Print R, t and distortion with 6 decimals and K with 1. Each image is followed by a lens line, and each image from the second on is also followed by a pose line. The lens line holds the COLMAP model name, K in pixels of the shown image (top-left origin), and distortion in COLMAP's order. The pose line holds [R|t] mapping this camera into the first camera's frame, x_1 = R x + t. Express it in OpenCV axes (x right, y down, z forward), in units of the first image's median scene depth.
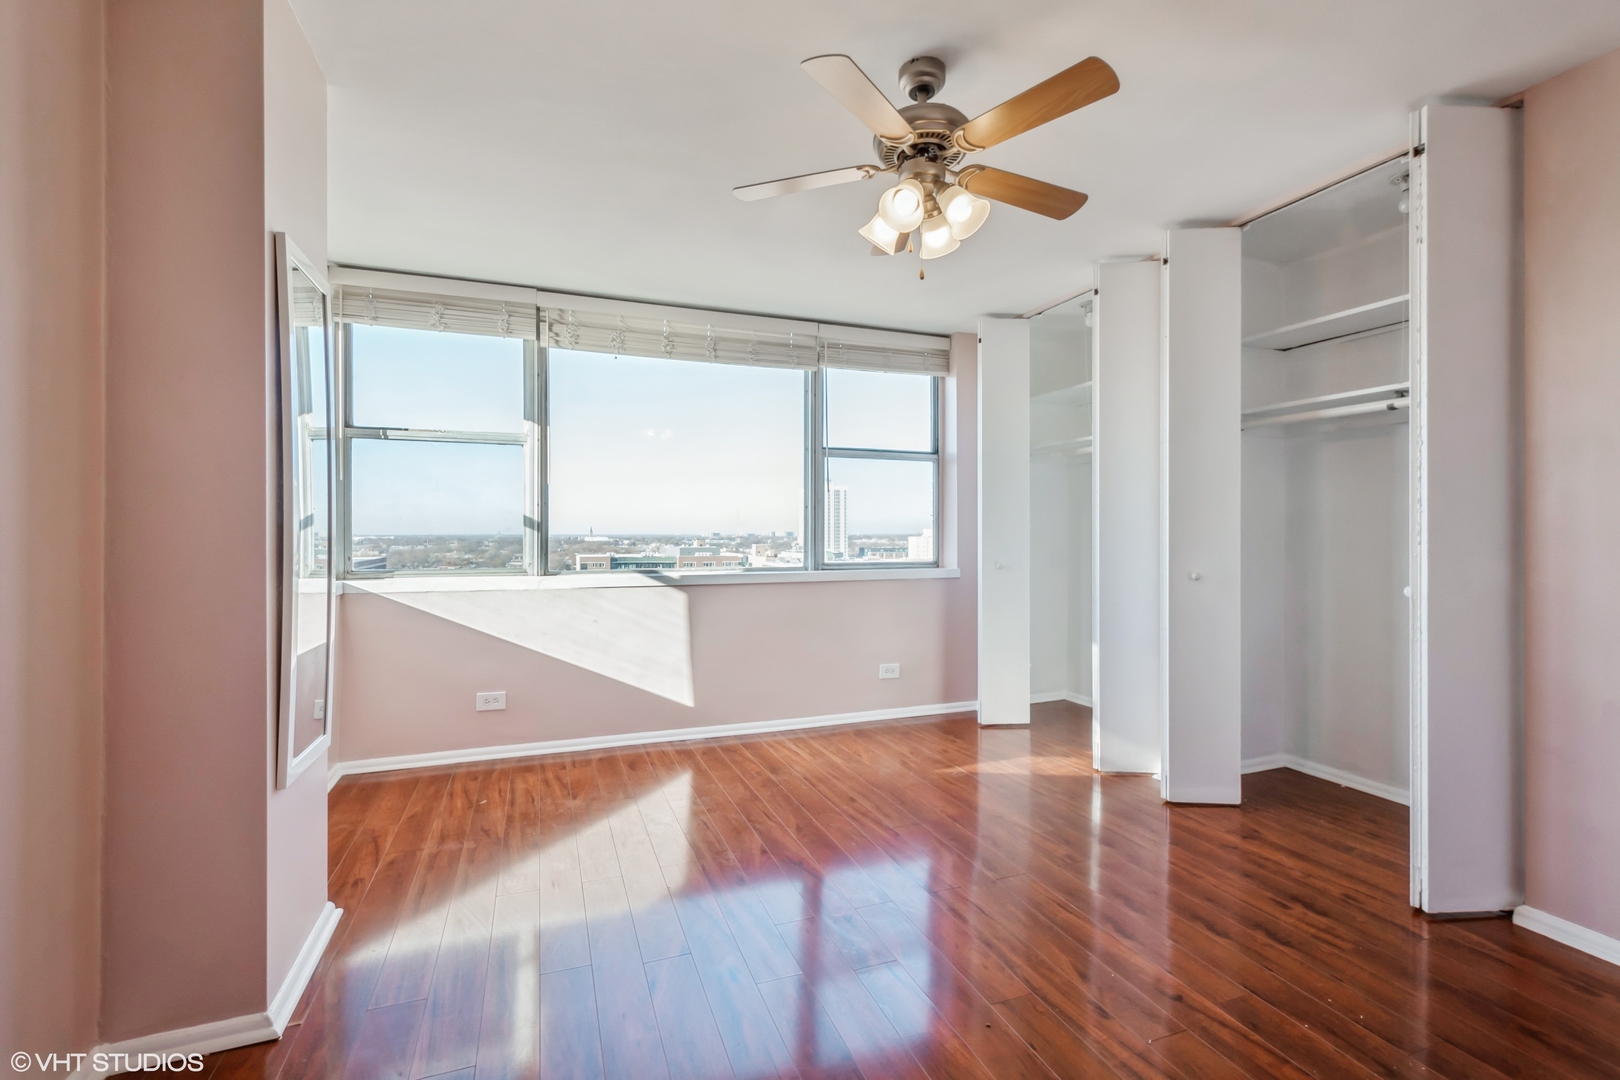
lens RADIAL K [[718.1, 0, 814.0], [0, 718.1, 526.0], [0, 0, 1]] dist [0.001389, -0.000027]
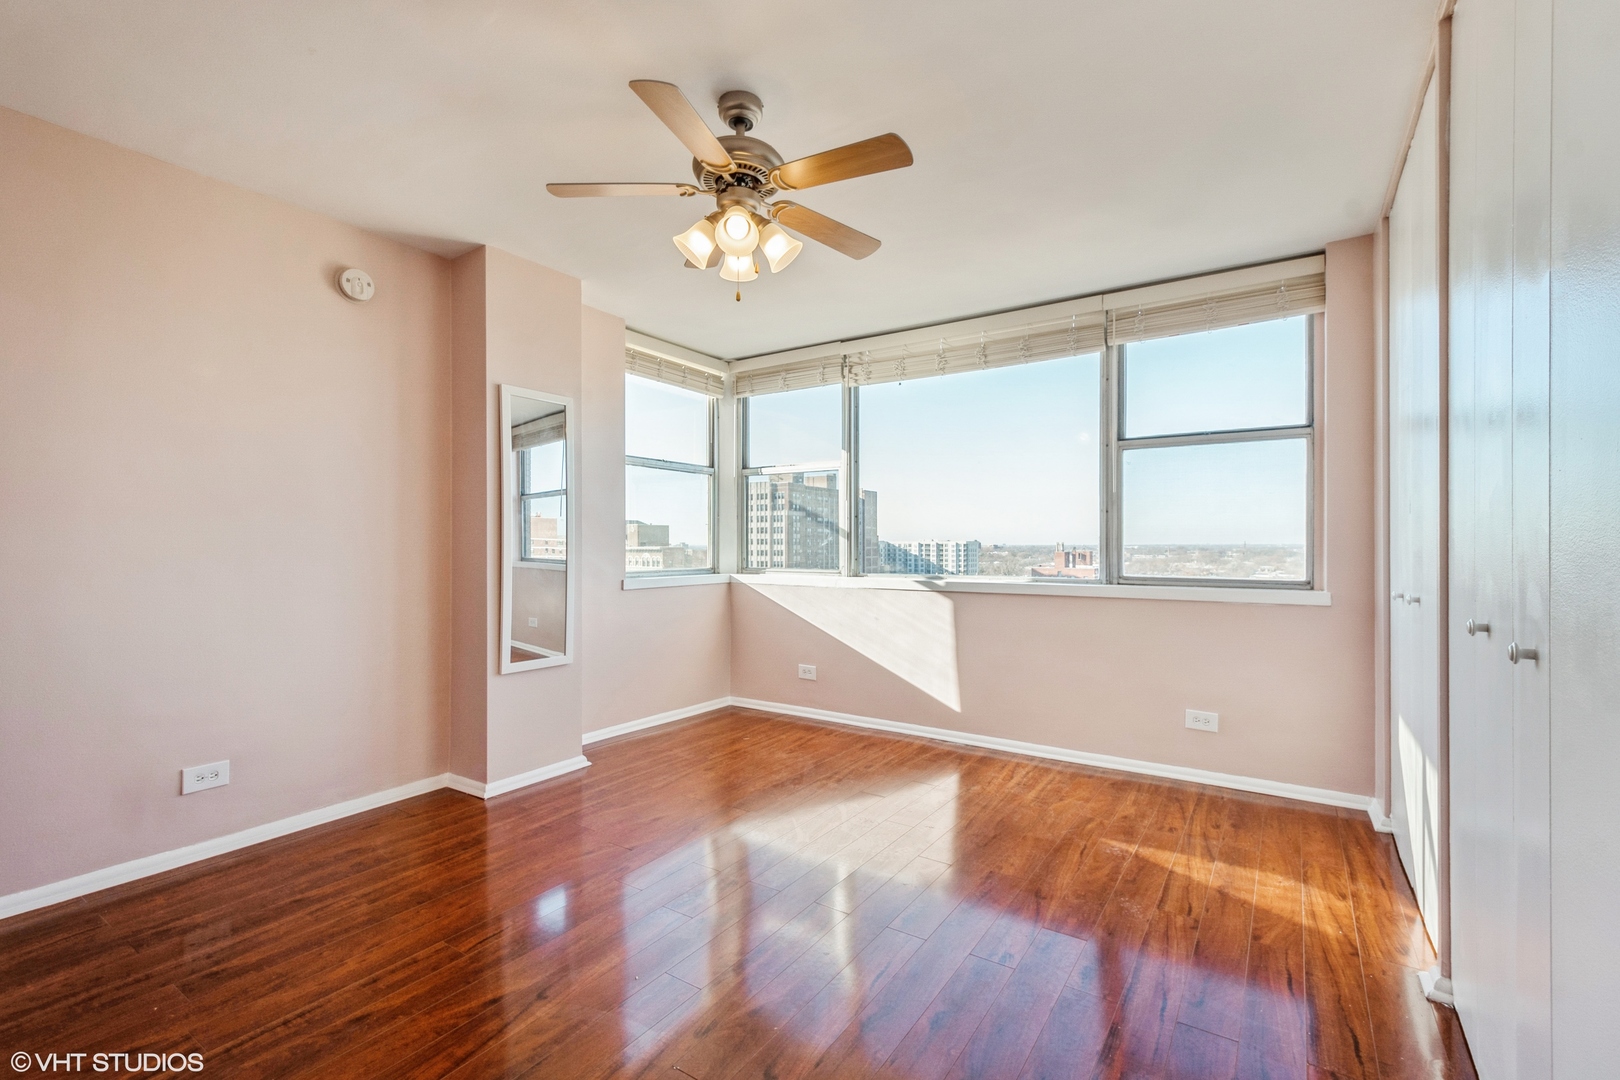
lens RADIAL K [[717.4, 0, 810.0], [0, 717.4, 540.0], [0, 0, 1]] dist [0.000122, -0.000115]
pose [[0.571618, -0.004214, -0.820509, 0.553914], [0.009143, 0.999957, 0.001234, 0.005120], [0.820469, -0.008207, 0.571632, 0.246725]]
